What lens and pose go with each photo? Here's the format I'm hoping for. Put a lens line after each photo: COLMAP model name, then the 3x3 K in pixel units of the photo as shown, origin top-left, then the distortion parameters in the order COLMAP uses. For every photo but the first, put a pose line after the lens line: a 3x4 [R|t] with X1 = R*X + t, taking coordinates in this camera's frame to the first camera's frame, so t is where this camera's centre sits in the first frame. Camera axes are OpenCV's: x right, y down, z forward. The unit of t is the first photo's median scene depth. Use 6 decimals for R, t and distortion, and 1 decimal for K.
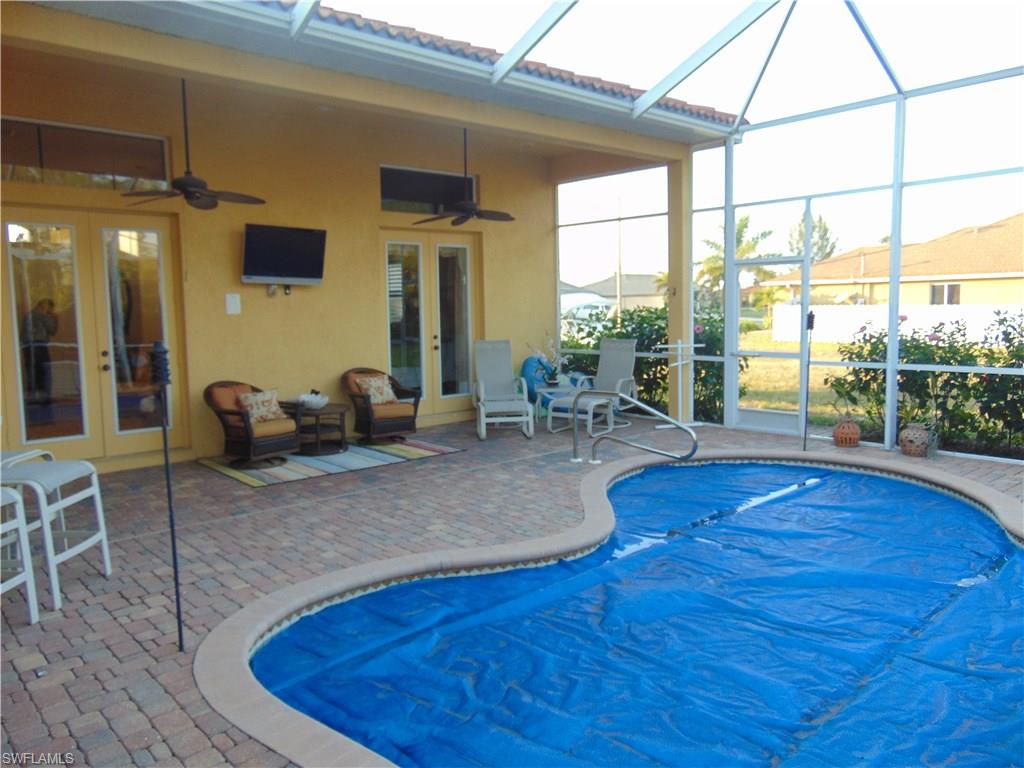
lens RADIAL K [[764.5, 0, 511.1], [0, 764.5, 384.1], [0, 0, 1]] dist [-0.032441, 0.005490]
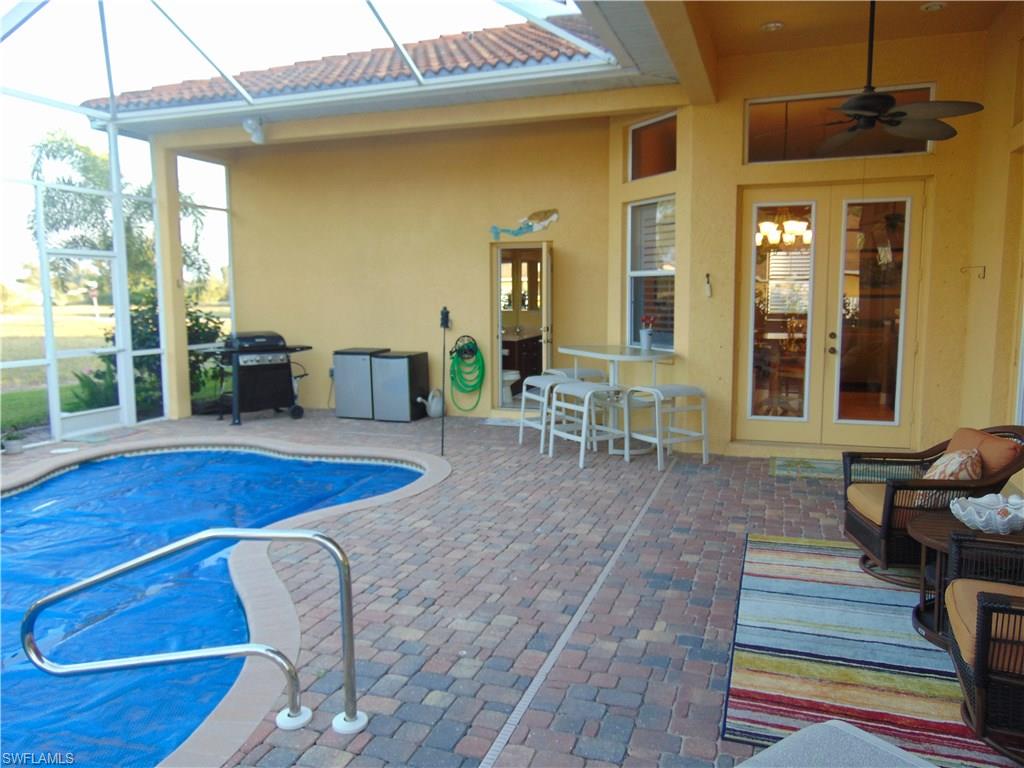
lens RADIAL K [[764.5, 0, 508.8], [0, 764.5, 384.5], [0, 0, 1]] dist [-0.032441, 0.005490]
pose [[-0.879330, 0.090579, -0.467519, 0.235744], [-0.012617, 0.976968, 0.213012, -0.187150], [0.476045, 0.193207, -0.857935, 1.771367]]
